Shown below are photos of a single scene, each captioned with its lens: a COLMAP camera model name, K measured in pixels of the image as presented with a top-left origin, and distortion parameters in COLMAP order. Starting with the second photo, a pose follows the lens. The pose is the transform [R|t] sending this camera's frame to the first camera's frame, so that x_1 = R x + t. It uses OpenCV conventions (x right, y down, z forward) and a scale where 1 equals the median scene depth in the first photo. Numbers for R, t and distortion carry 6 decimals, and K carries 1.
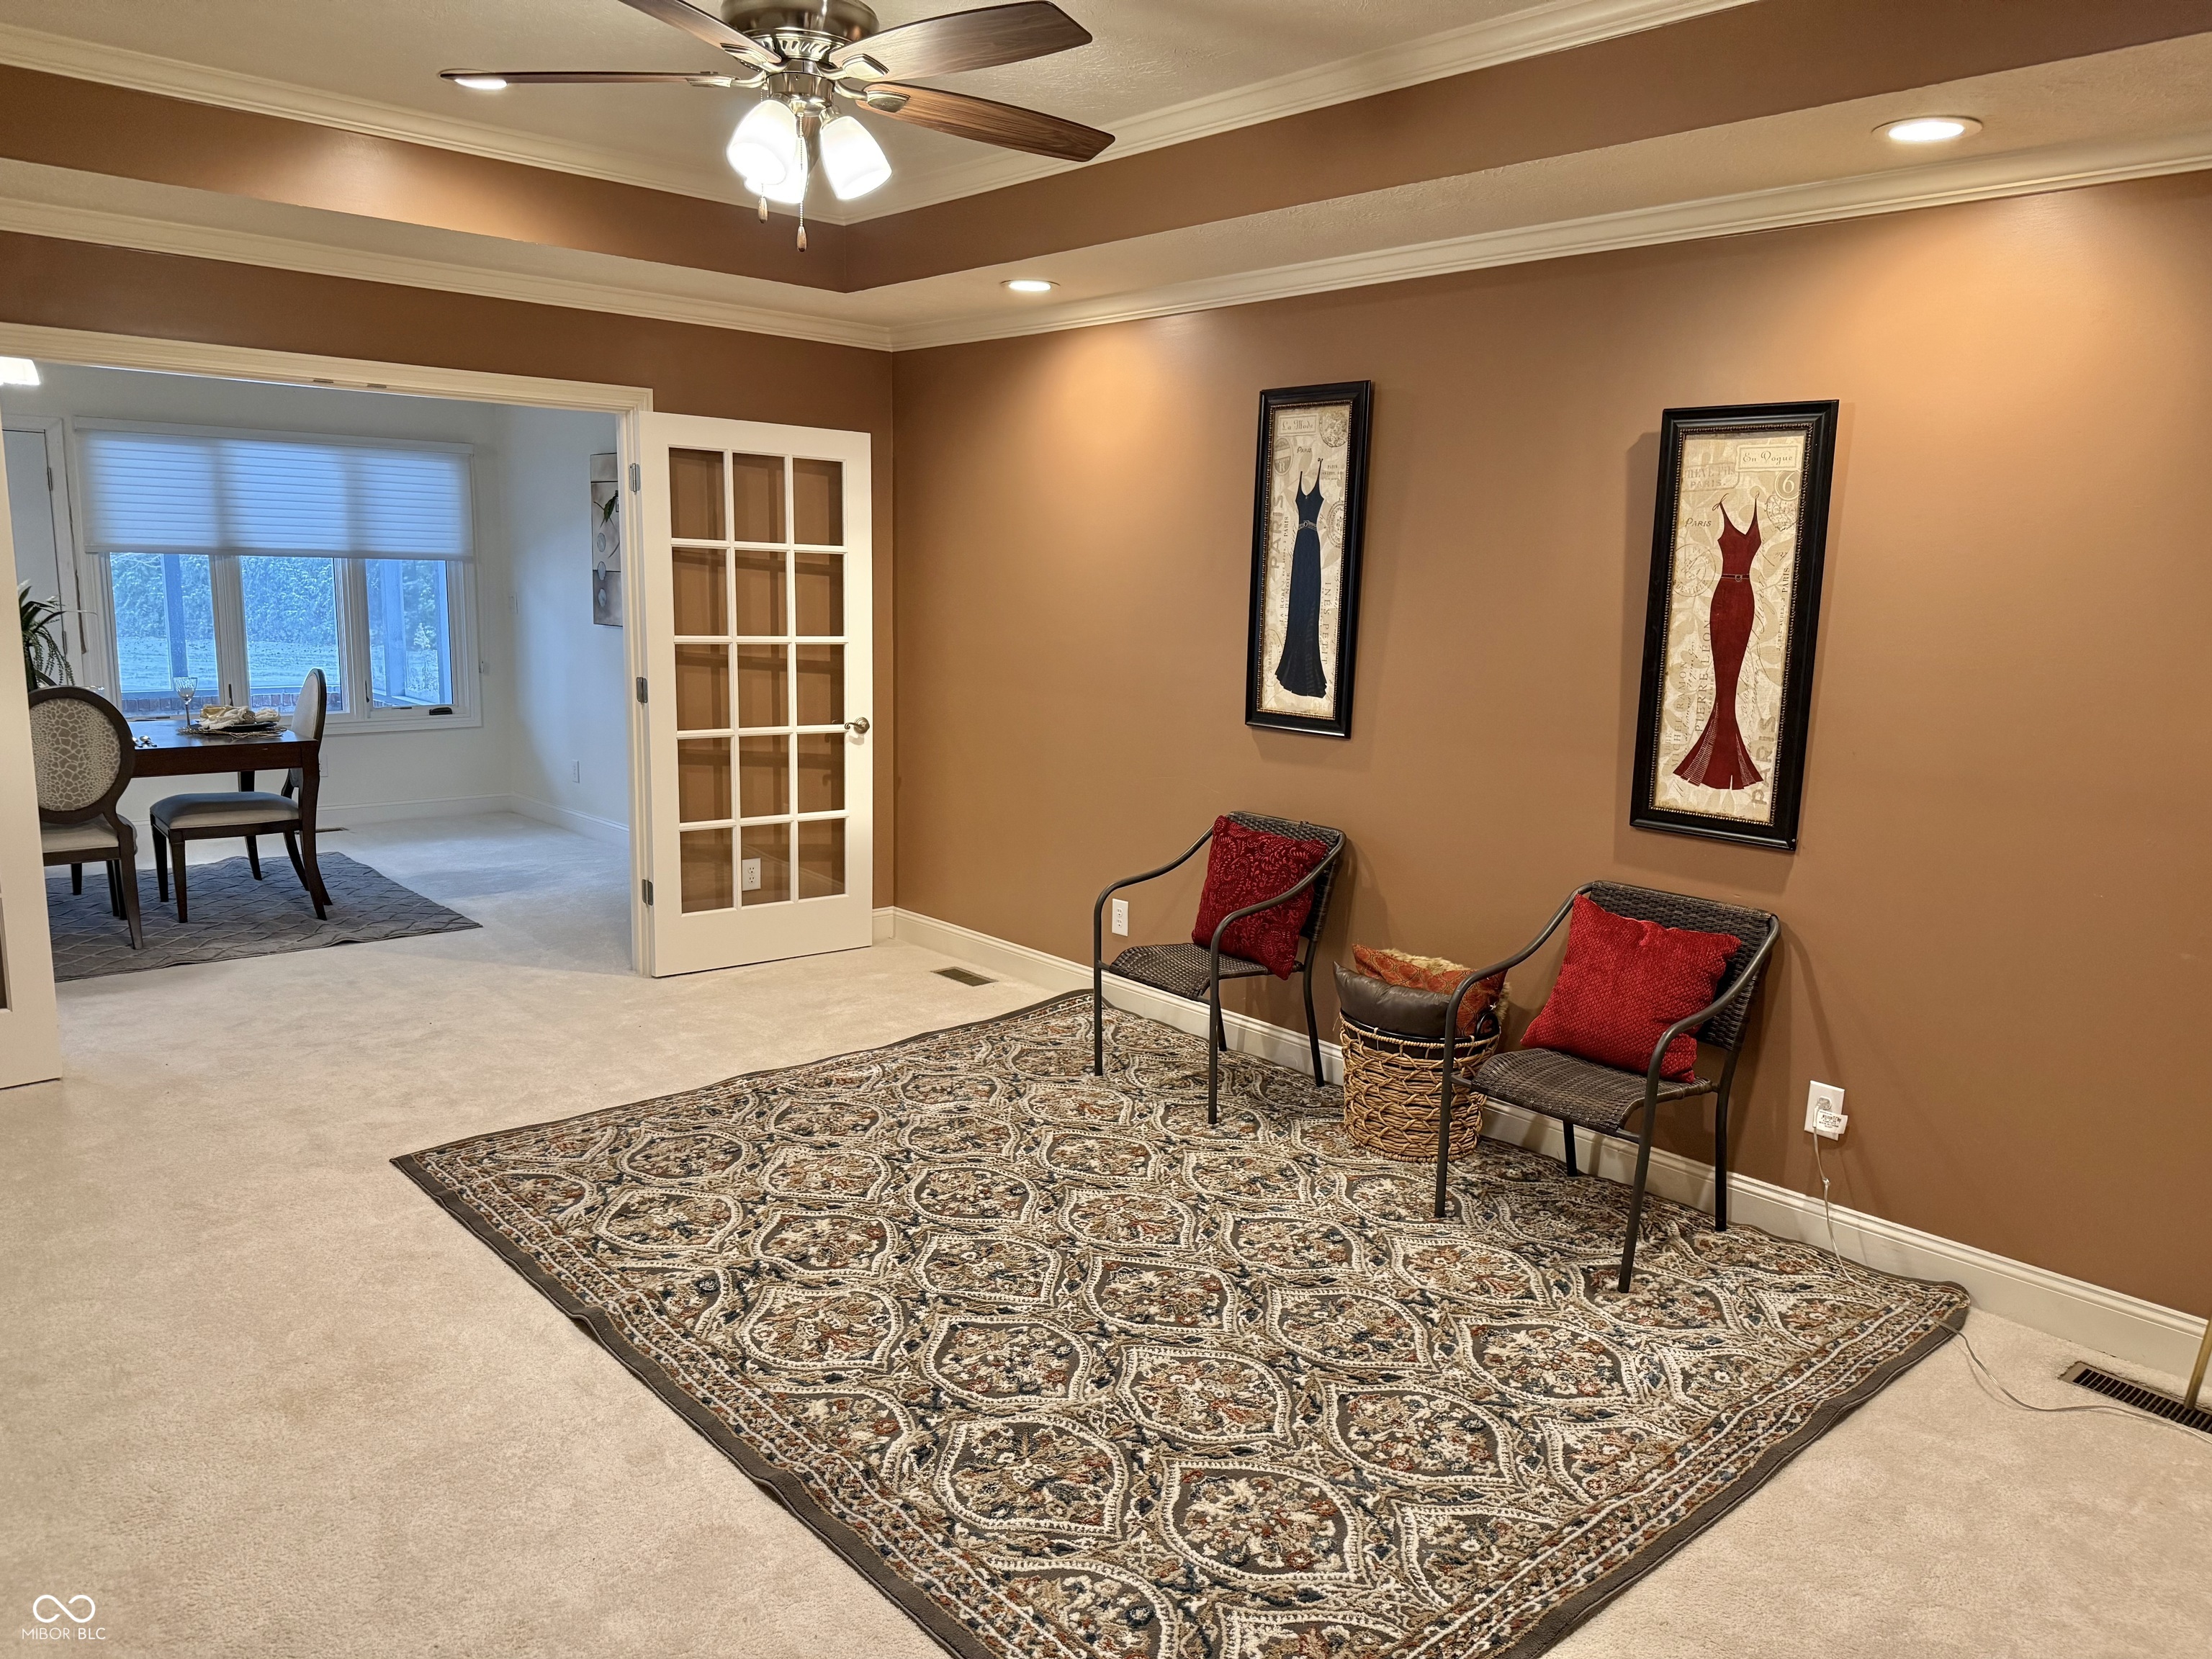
lens RADIAL K [[1568.2, 0, 1112.2], [0, 1568.2, 836.4], [0, 0, 1]] dist [0.009077, -0.003176]
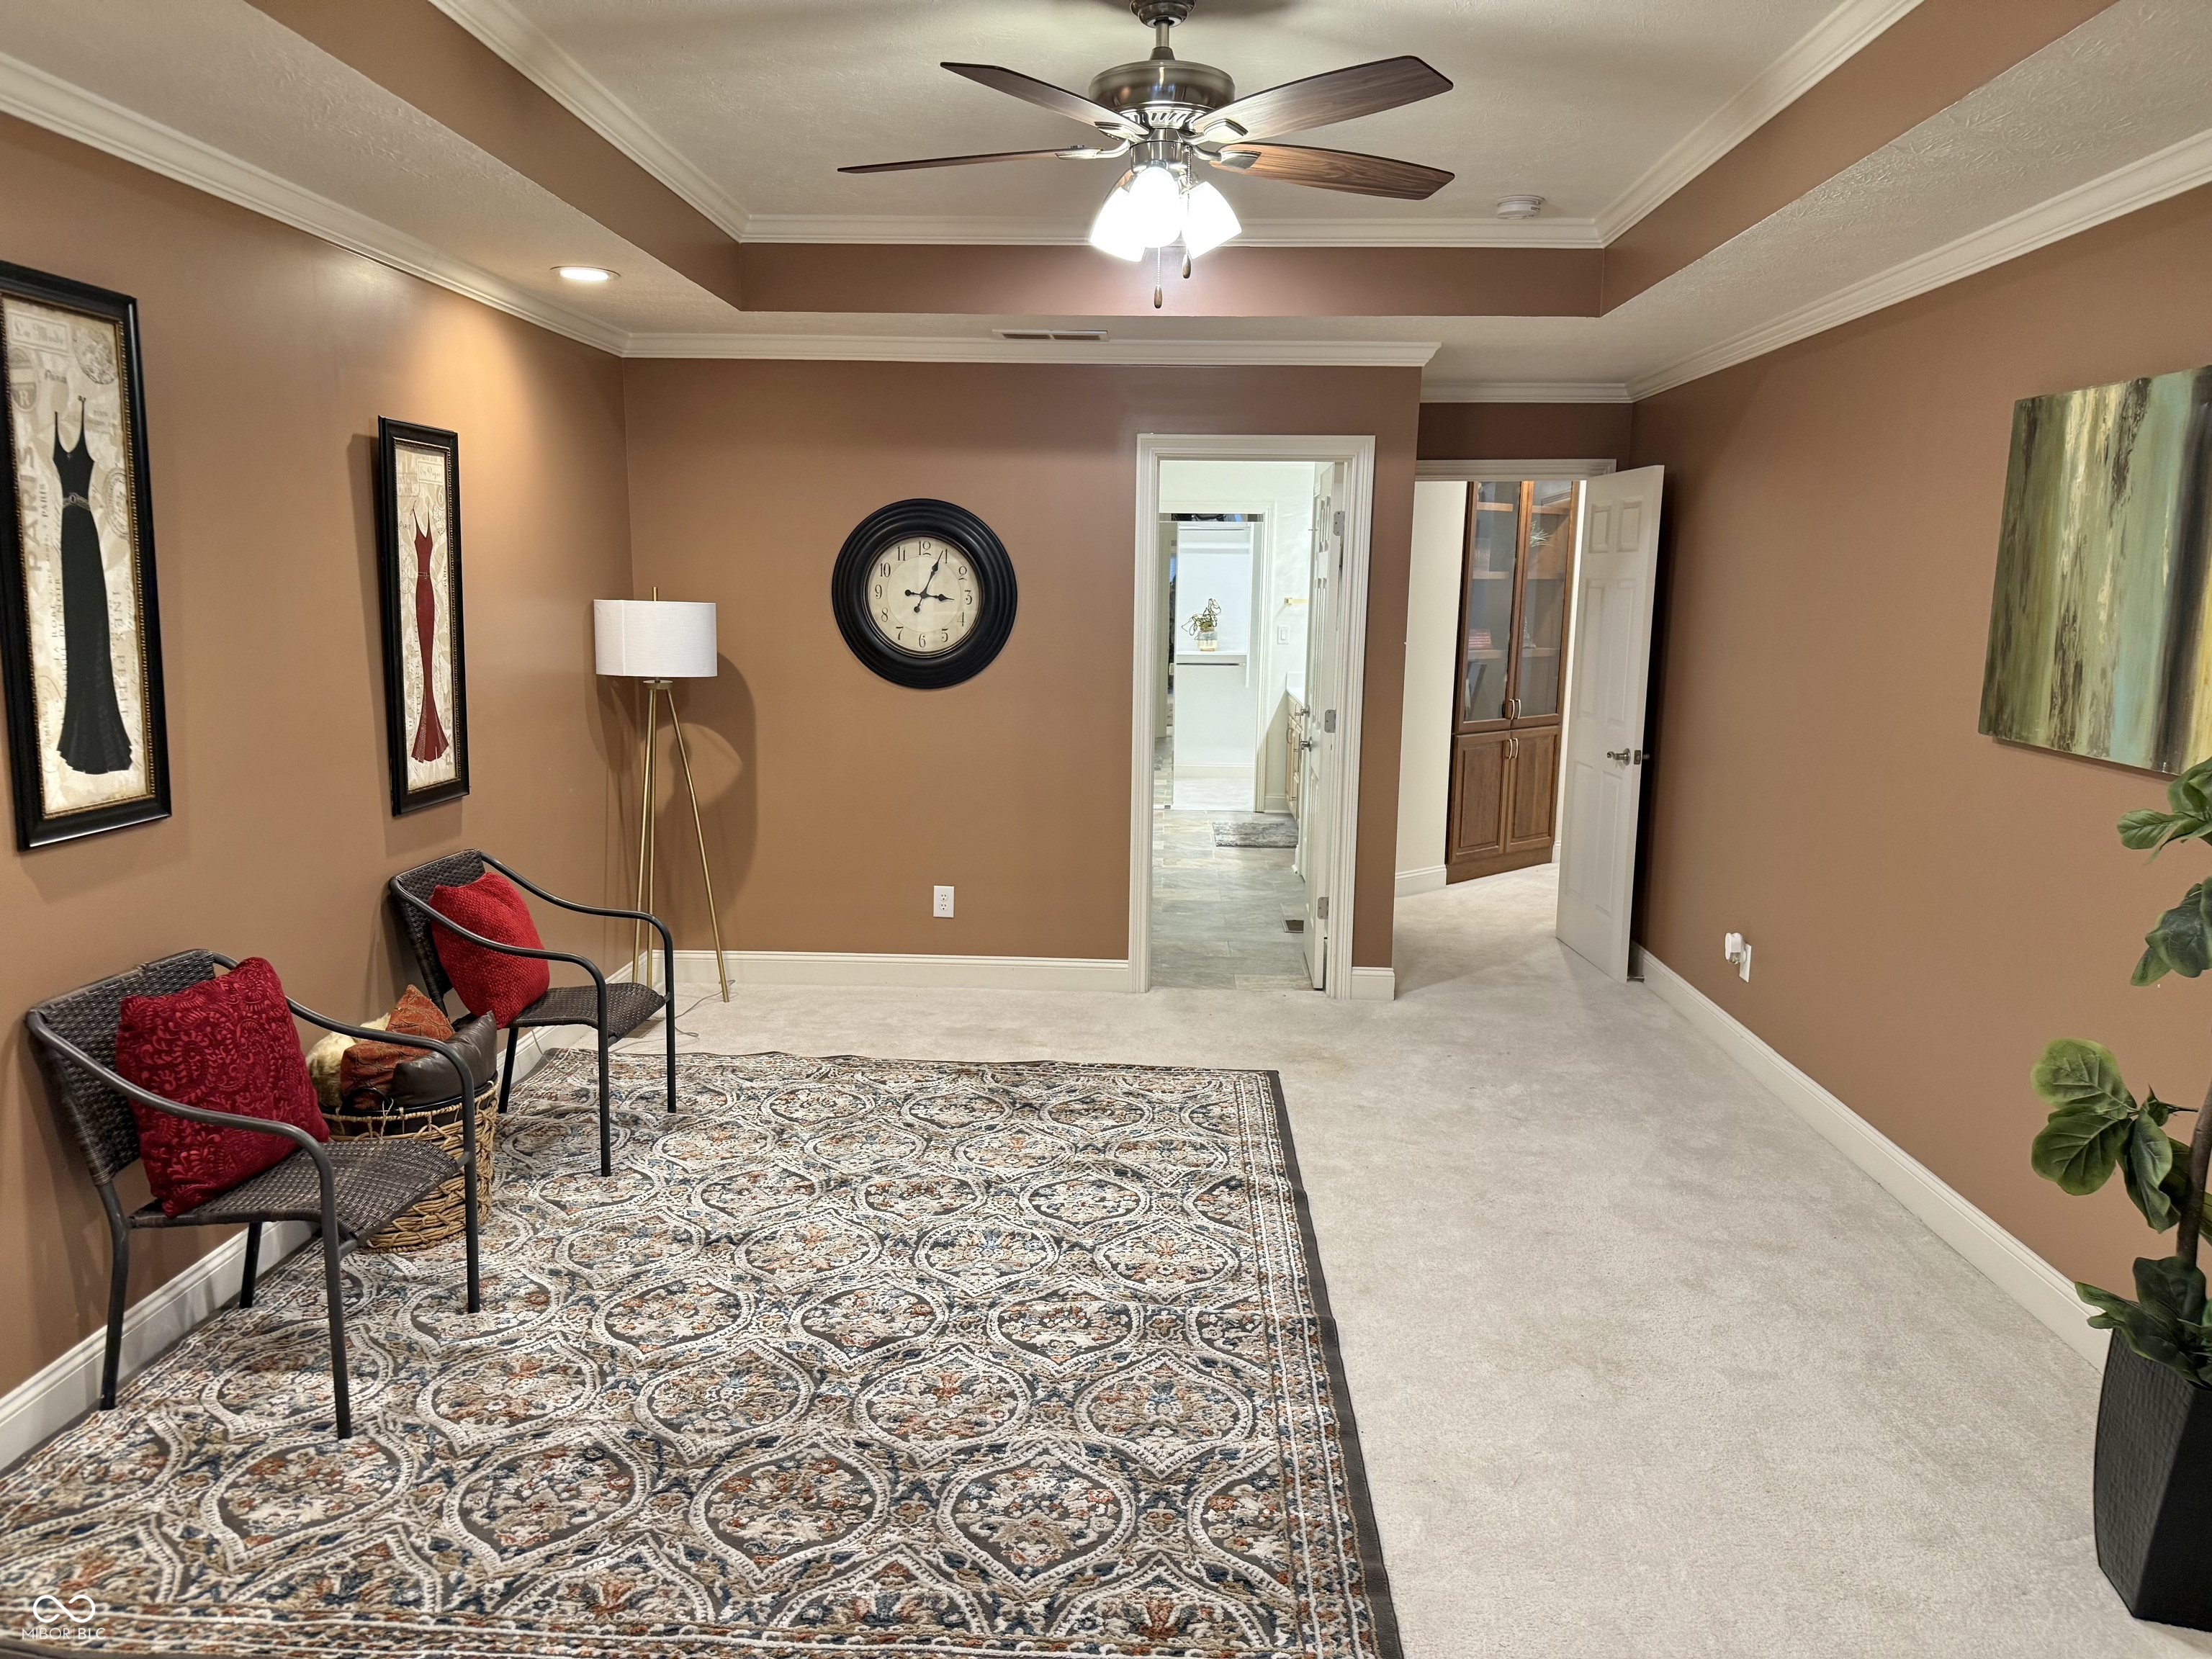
lens RADIAL K [[1568.2, 0, 1110.9], [0, 1568.2, 823.6], [0, 0, 1]] dist [0.009077, -0.003176]
pose [[-0.714758, -0.136691, 0.685884, -0.612460], [0.090961, 0.954214, 0.284958, -0.217370], [-0.693431, 0.266065, -0.669599, 1.169256]]
